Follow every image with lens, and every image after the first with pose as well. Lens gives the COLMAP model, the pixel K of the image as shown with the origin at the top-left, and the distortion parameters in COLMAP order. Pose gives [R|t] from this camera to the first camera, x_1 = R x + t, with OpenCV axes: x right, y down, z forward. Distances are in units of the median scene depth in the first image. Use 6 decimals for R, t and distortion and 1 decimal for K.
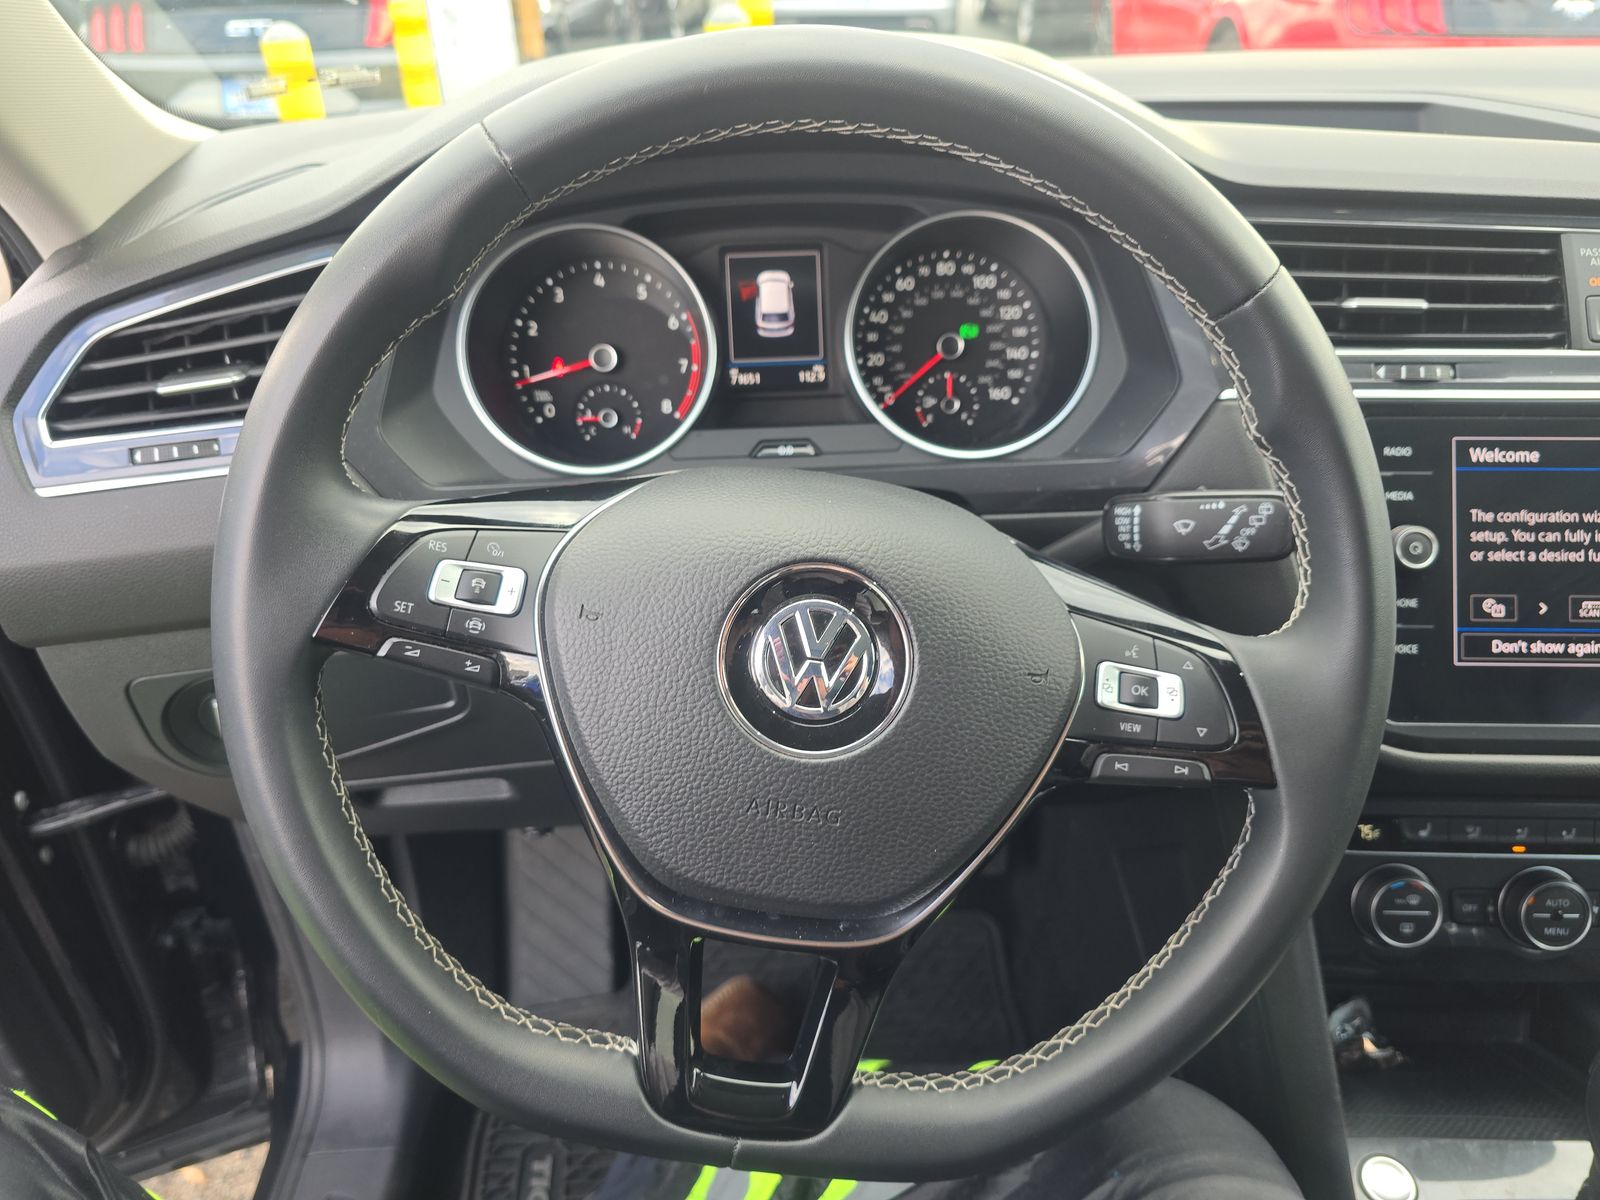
lens RADIAL K [[1081.3, 0, 800.0], [0, 1081.3, 600.0], [0, 0, 1]] dist [0.021971, -0.035193]
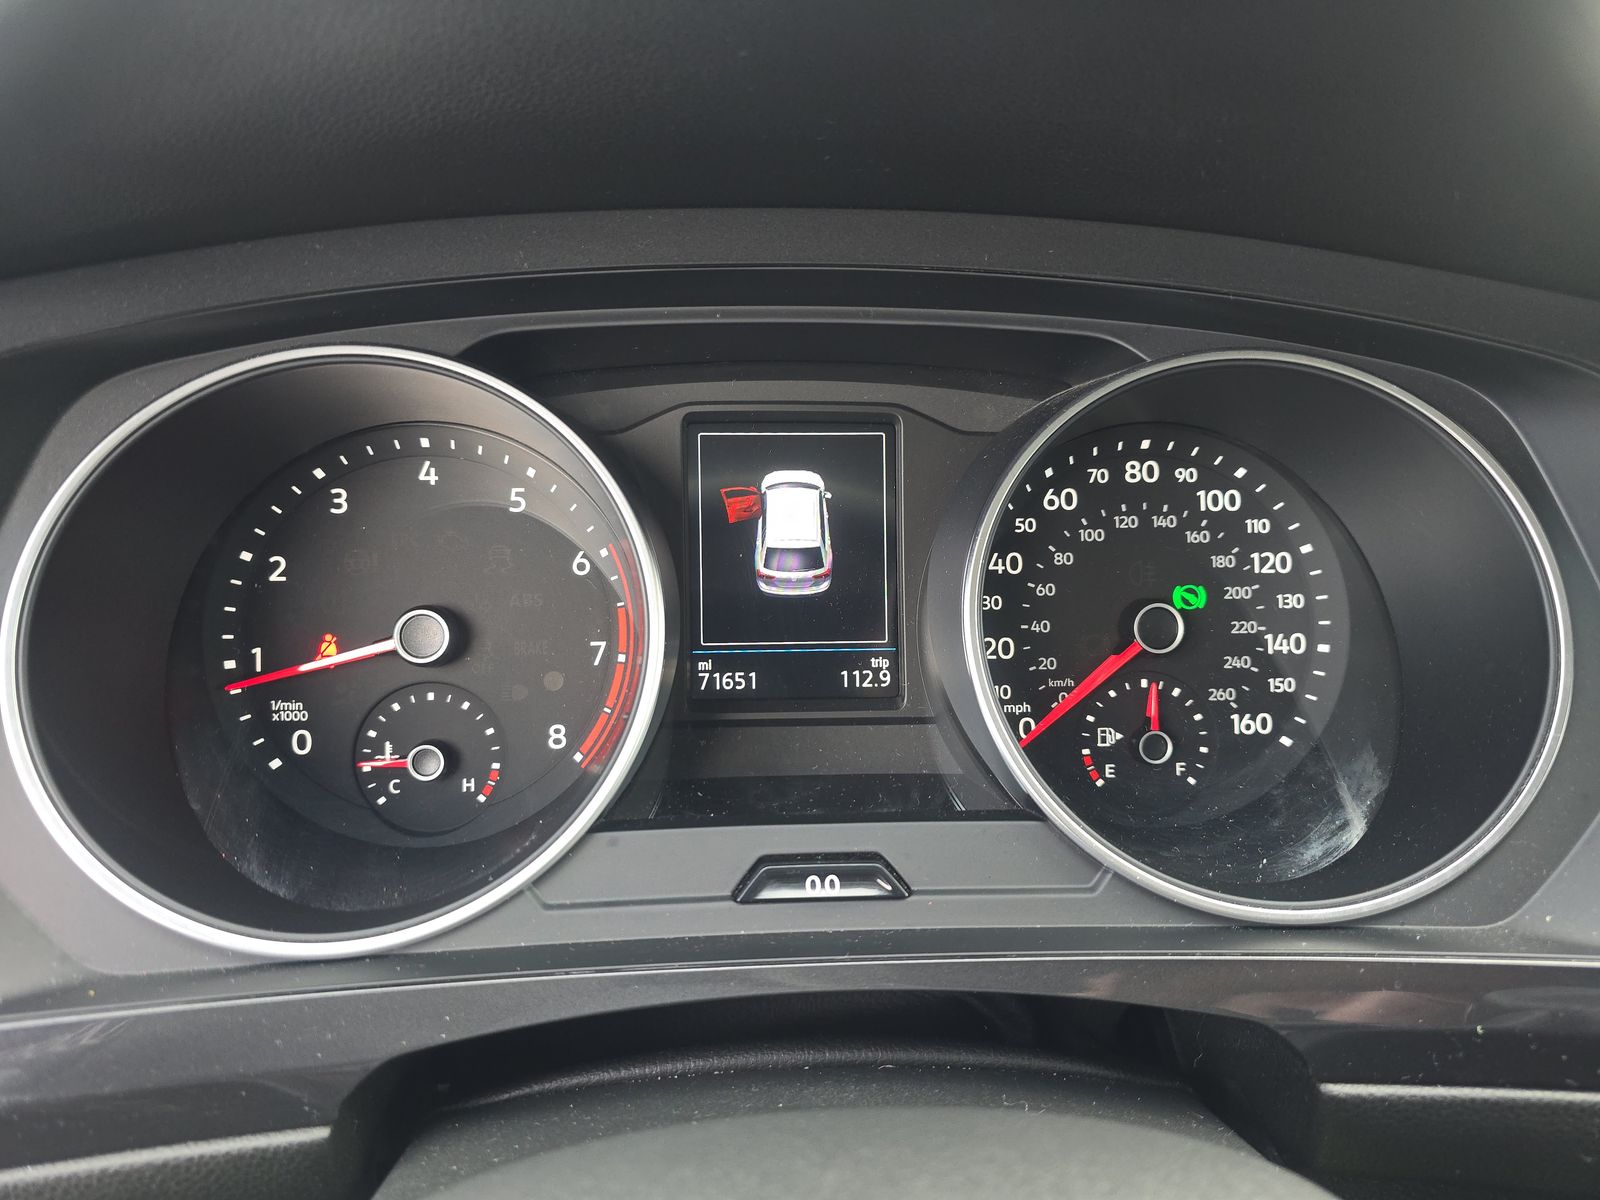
lens RADIAL K [[1081.3, 0, 800.0], [0, 1081.3, 600.0], [0, 0, 1]] dist [0.021971, -0.035193]
pose [[0.999124, 0.027906, 0.031199, -0.035183], [-0.022662, 0.987286, -0.157331, -0.168057], [-0.035193, 0.156487, 0.987053, 0.530207]]
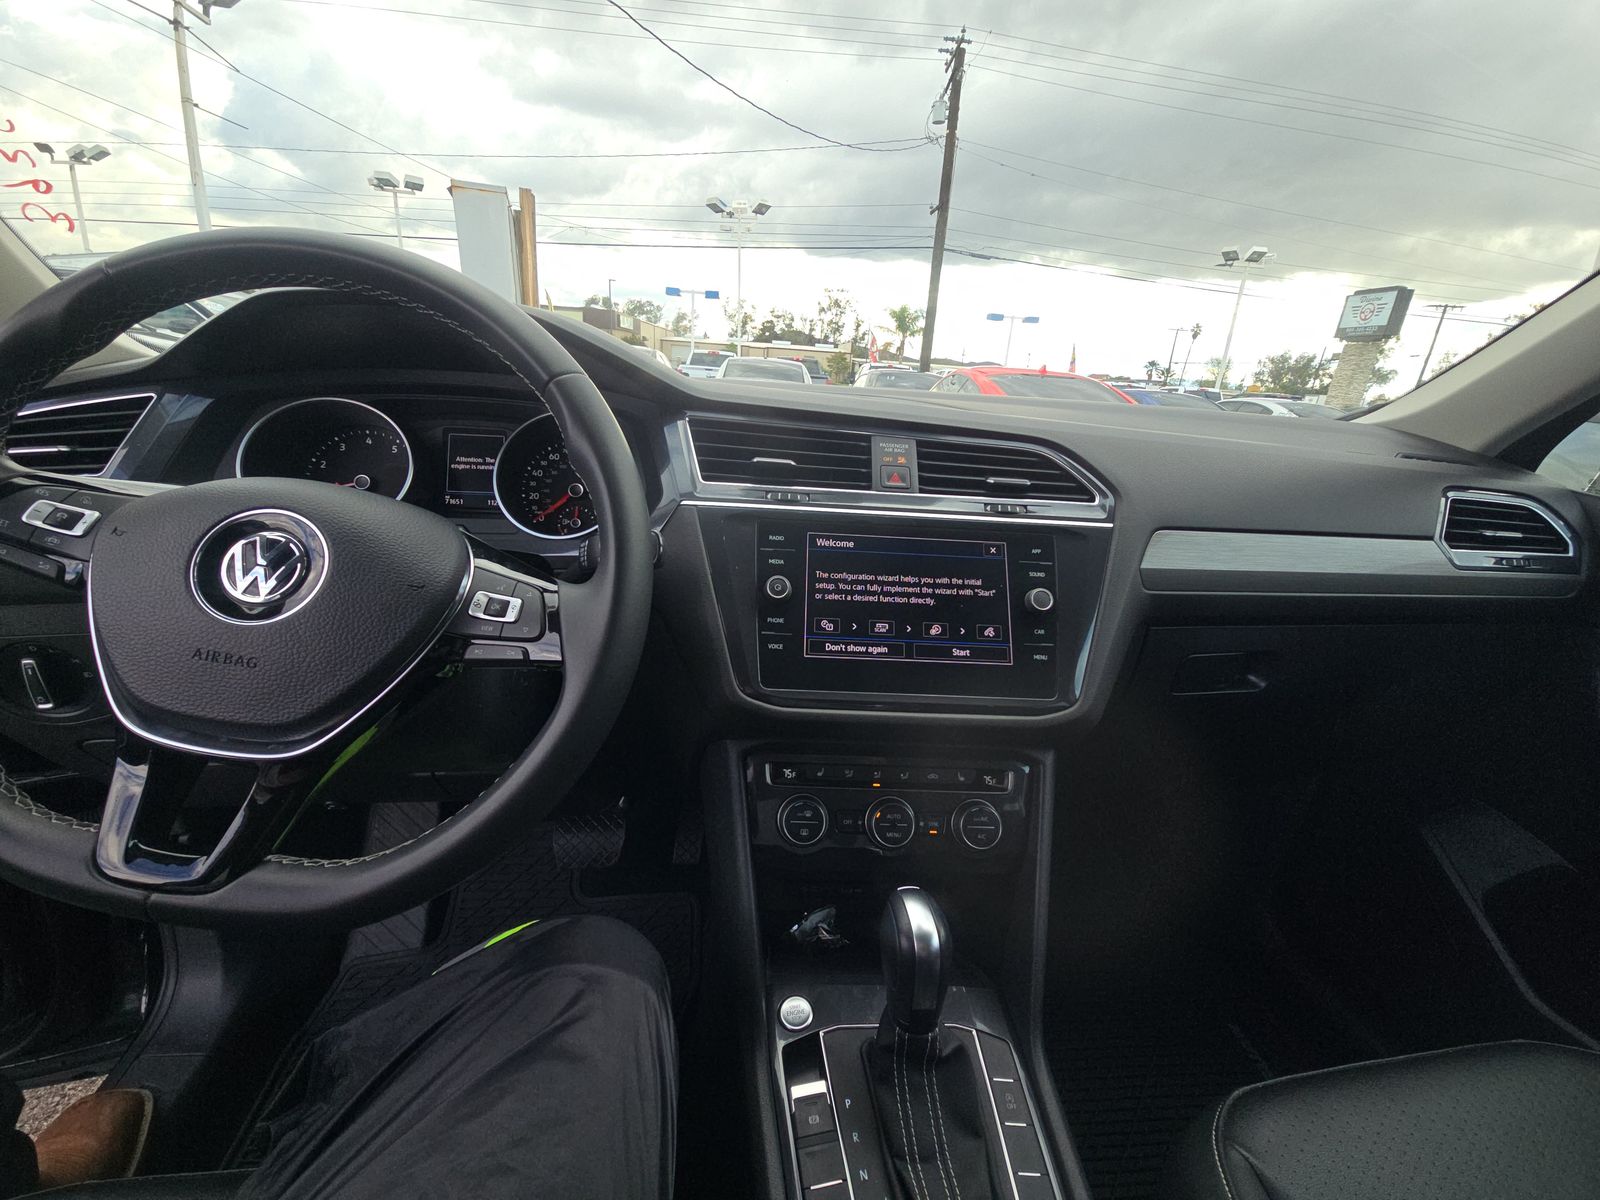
lens RADIAL K [[643.1, 0, 800.0], [0, 643.1, 600.0], [0, 0, 1]] dist [-0.001703, 0.000131]
pose [[0.993645, 0.047658, 0.101970, 0.402755], [-0.022523, 0.971802, -0.234722, 0.175283], [-0.110281, 0.230933, 0.966700, -0.007108]]
